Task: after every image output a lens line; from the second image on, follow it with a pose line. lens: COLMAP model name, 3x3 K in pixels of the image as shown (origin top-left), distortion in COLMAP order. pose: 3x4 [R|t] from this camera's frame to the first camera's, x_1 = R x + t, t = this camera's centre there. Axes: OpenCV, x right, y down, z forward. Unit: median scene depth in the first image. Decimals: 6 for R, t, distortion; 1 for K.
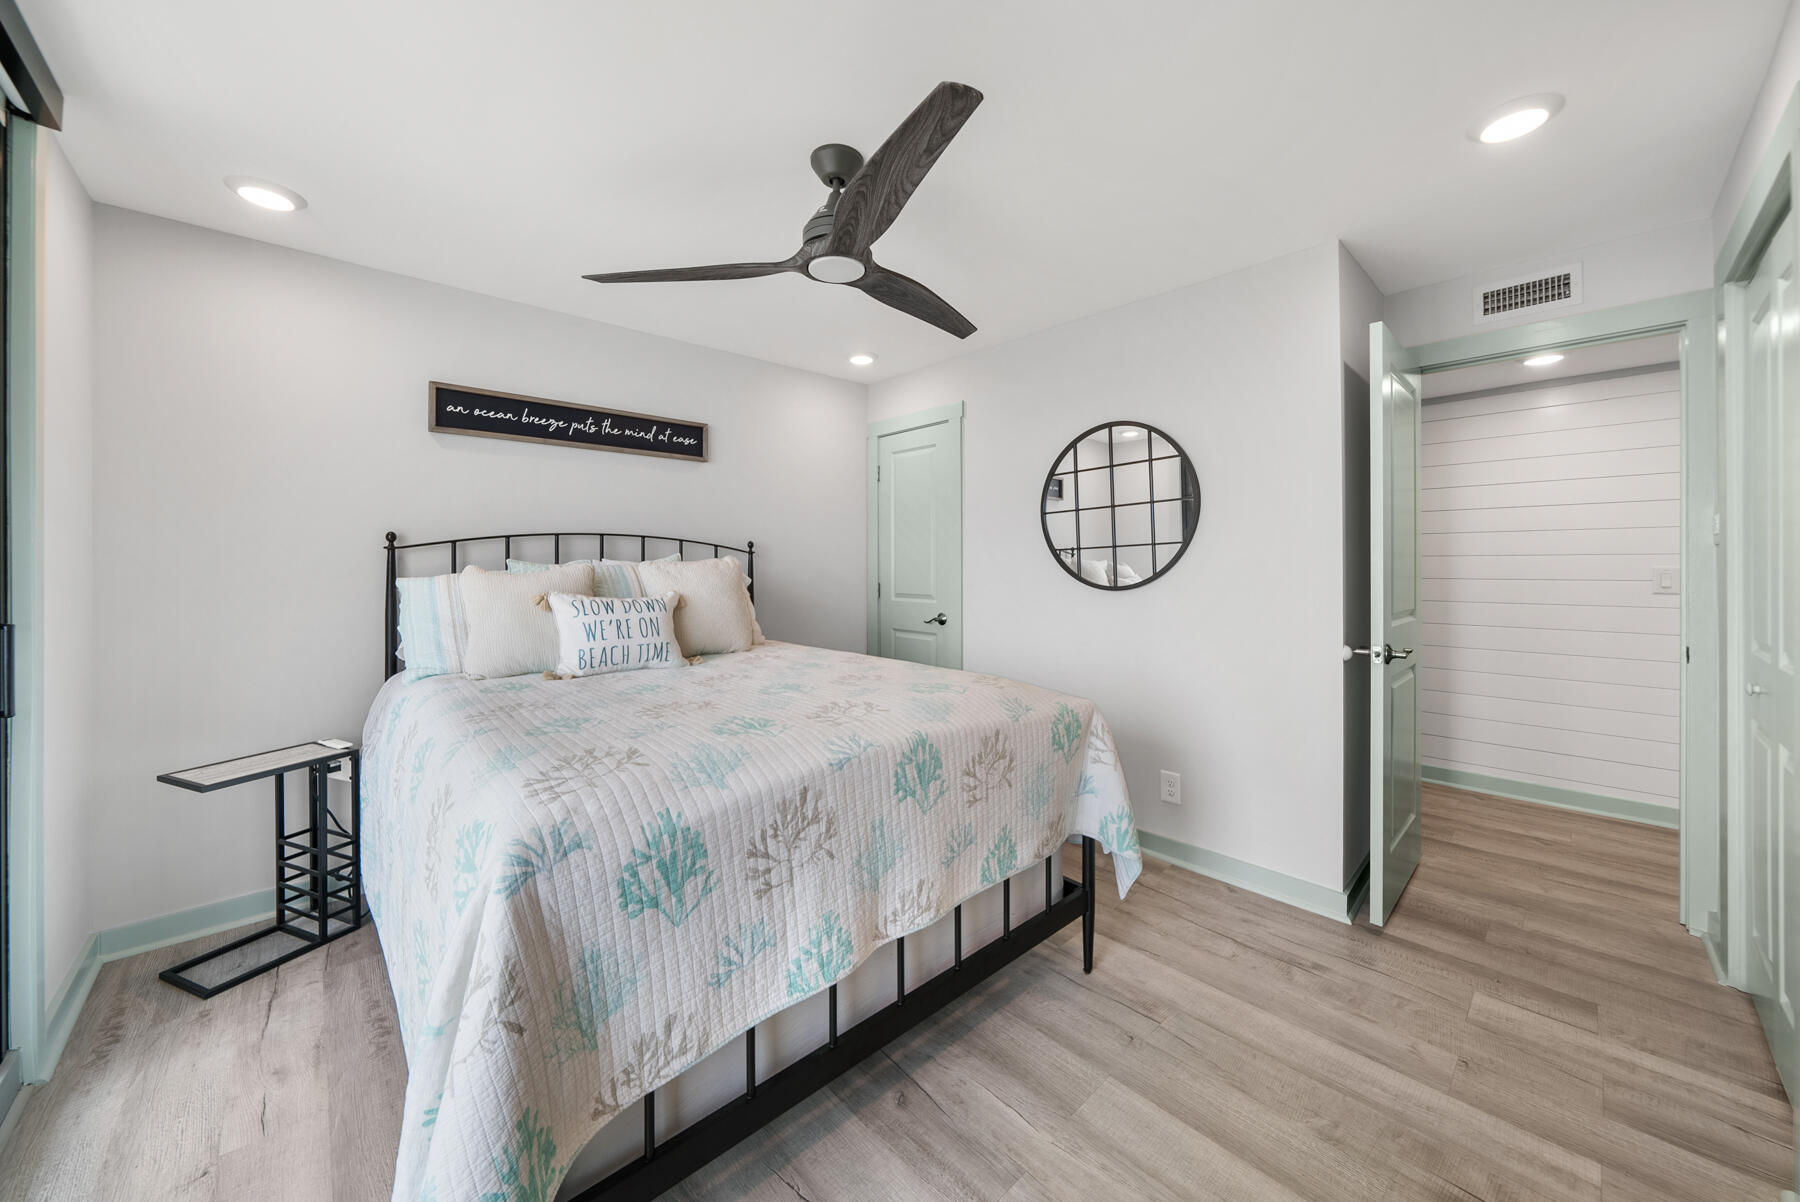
lens RADIAL K [[642.3, 0, 898.4], [0, 642.3, 565.2], [0, 0, 1]] dist [0.000998, 0.000060]
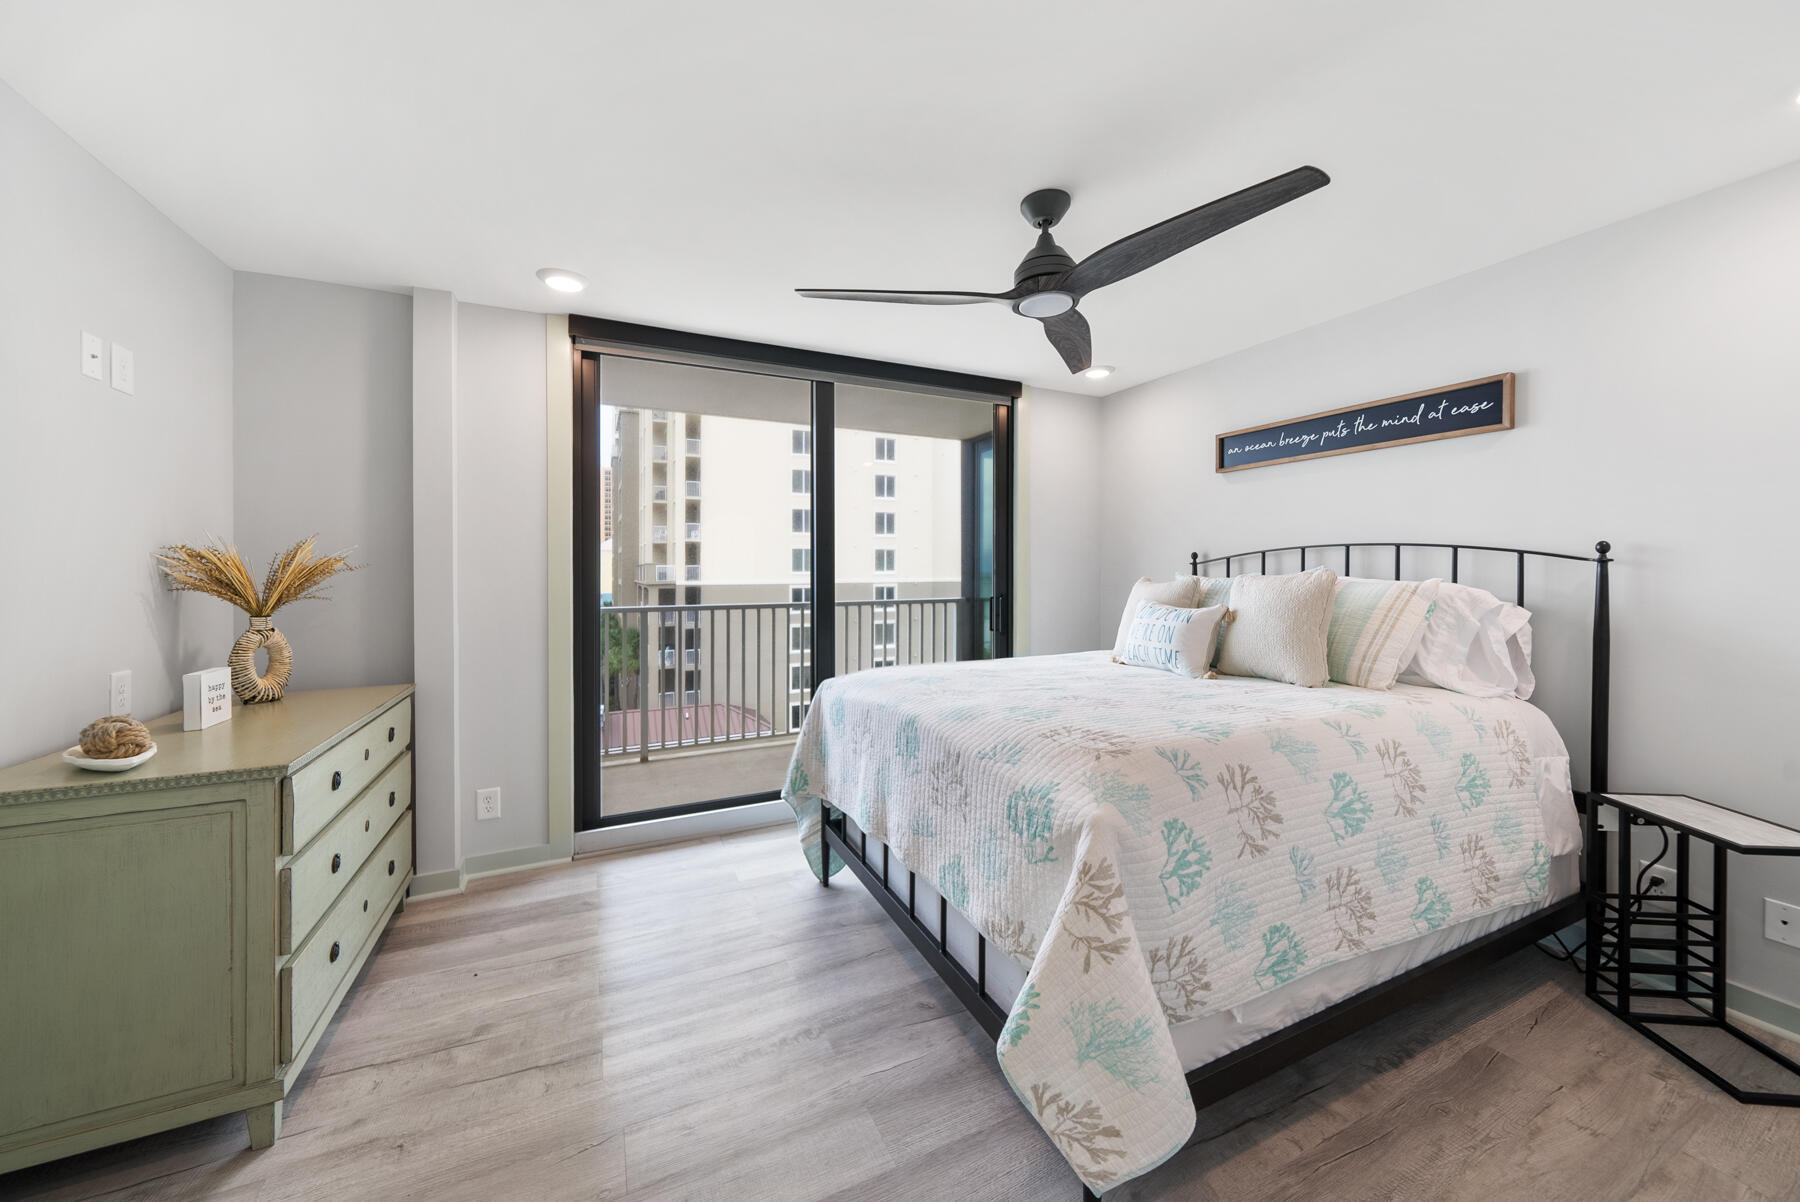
lens RADIAL K [[652.4, 0, 900.1], [0, 652.4, 567.8], [0, 0, 1]] dist [-0.001082, -0.000063]
pose [[-0.301584, -0.001278, -0.953439, 0.674755], [-0.003725, 0.999993, -0.000162, -0.013546], [0.953432, 0.003503, -0.301587, 0.728020]]
